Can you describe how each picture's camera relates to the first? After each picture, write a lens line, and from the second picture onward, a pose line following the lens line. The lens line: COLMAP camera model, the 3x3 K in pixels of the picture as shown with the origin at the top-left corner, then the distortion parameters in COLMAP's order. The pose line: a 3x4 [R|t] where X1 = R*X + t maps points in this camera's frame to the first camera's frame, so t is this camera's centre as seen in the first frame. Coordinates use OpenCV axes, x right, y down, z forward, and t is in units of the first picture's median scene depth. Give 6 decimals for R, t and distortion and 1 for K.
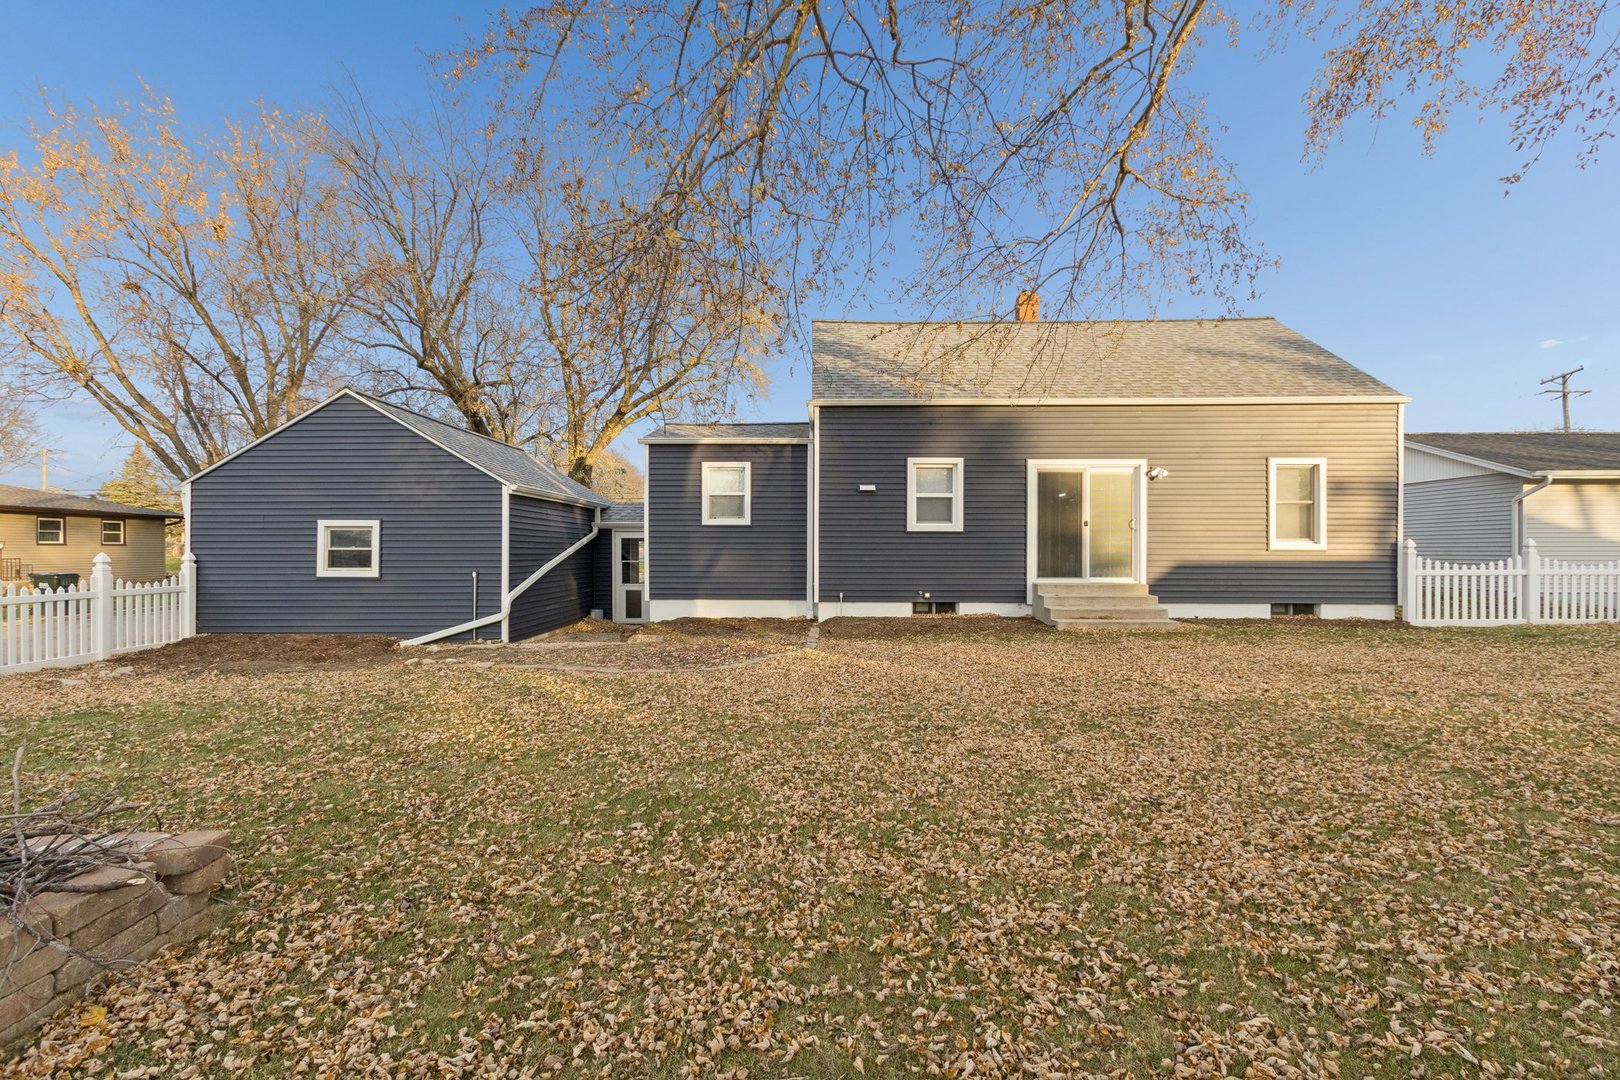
lens RADIAL K [[752.0, 0, 802.5], [0, 752.0, 547.5], [0, 0, 1]] dist [0.011285, -0.005803]
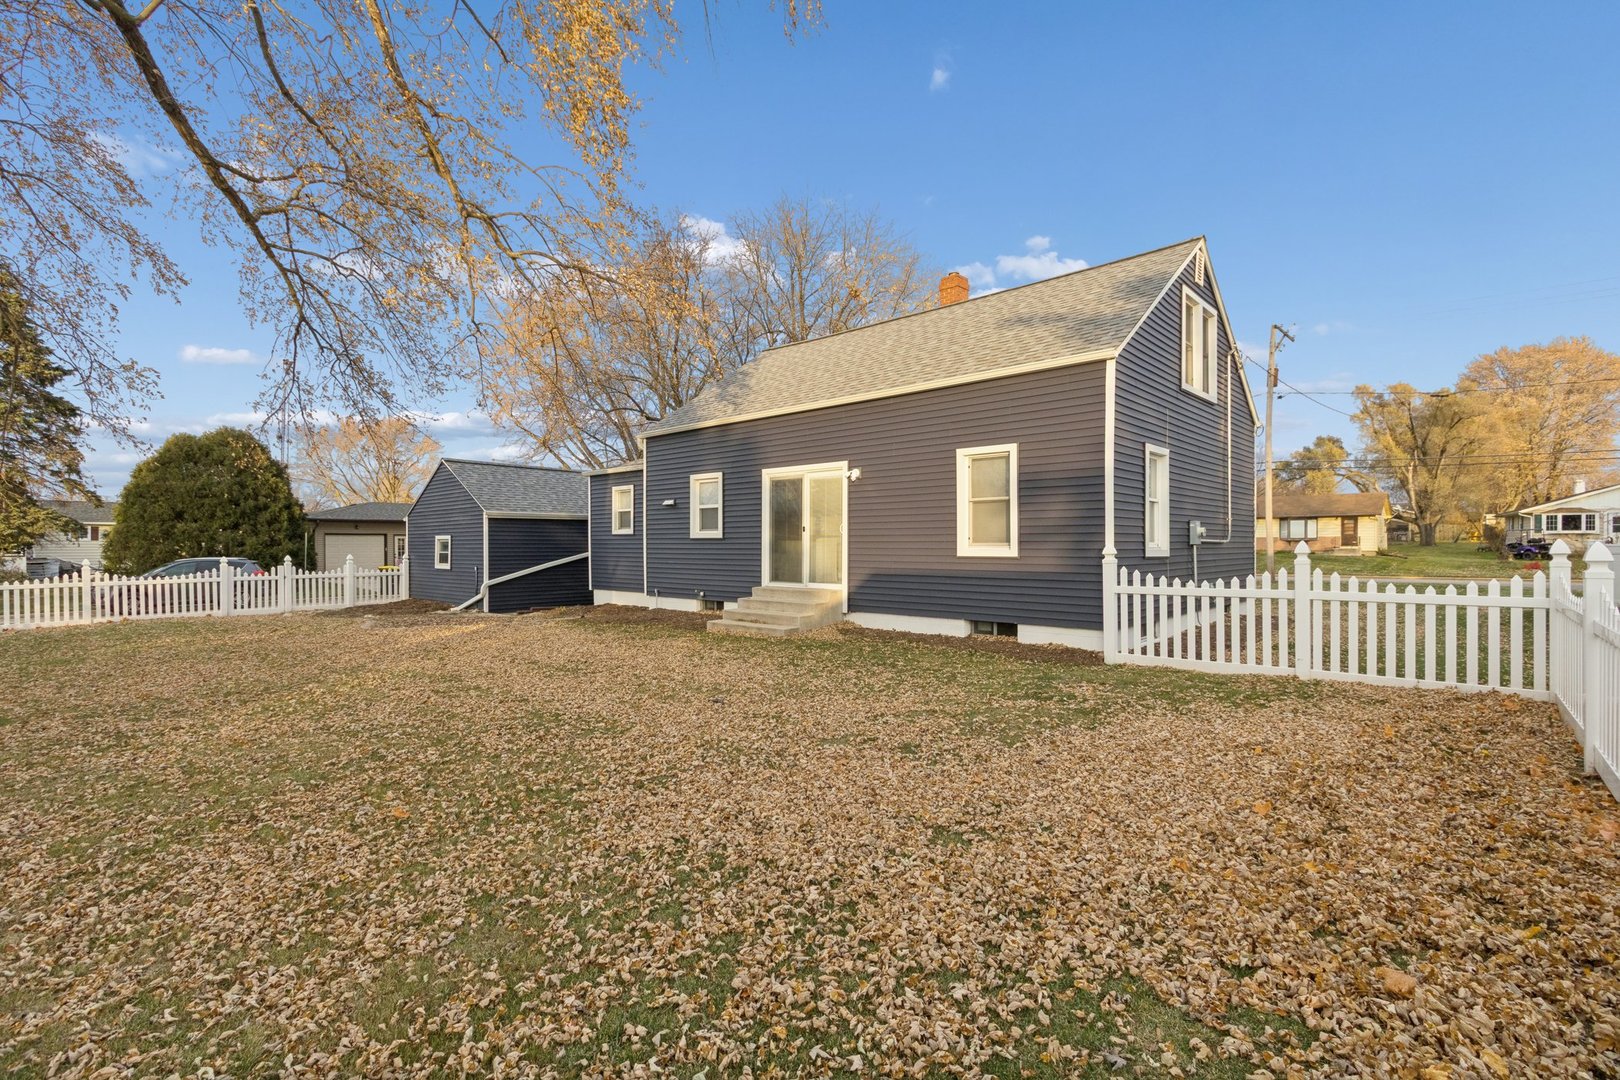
lens RADIAL K [[752.0, 0, 802.5], [0, 752.0, 547.5], [0, 0, 1]] dist [0.011285, -0.005803]
pose [[0.748194, -0.001506, -0.663479, 1.045236], [0.003793, 0.999991, 0.002007, -0.009550], [0.663469, -0.004019, 0.748193, 0.247604]]
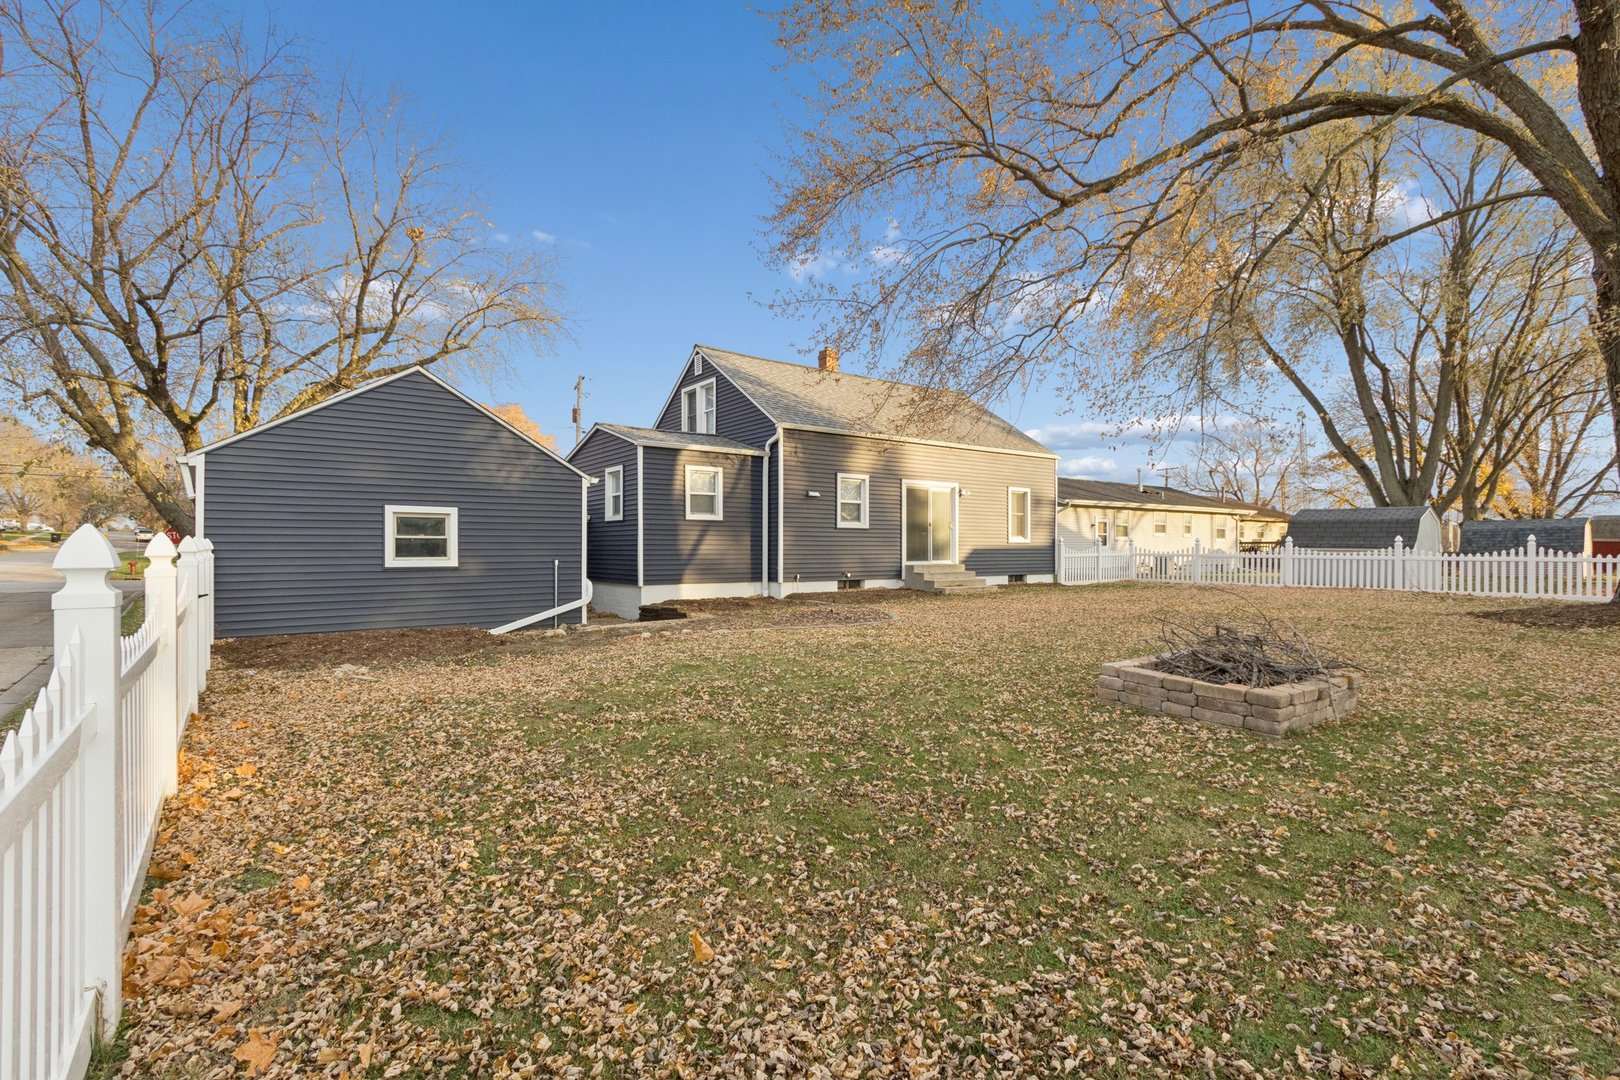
lens RADIAL K [[752.0, 0, 802.5], [0, 752.0, 547.5], [0, 0, 1]] dist [0.011285, -0.005803]
pose [[0.793662, -0.000365, 0.608358, -0.732396], [-0.001786, 0.999994, 0.002931, 0.010316], [-0.608356, -0.003413, 0.793657, -0.029156]]
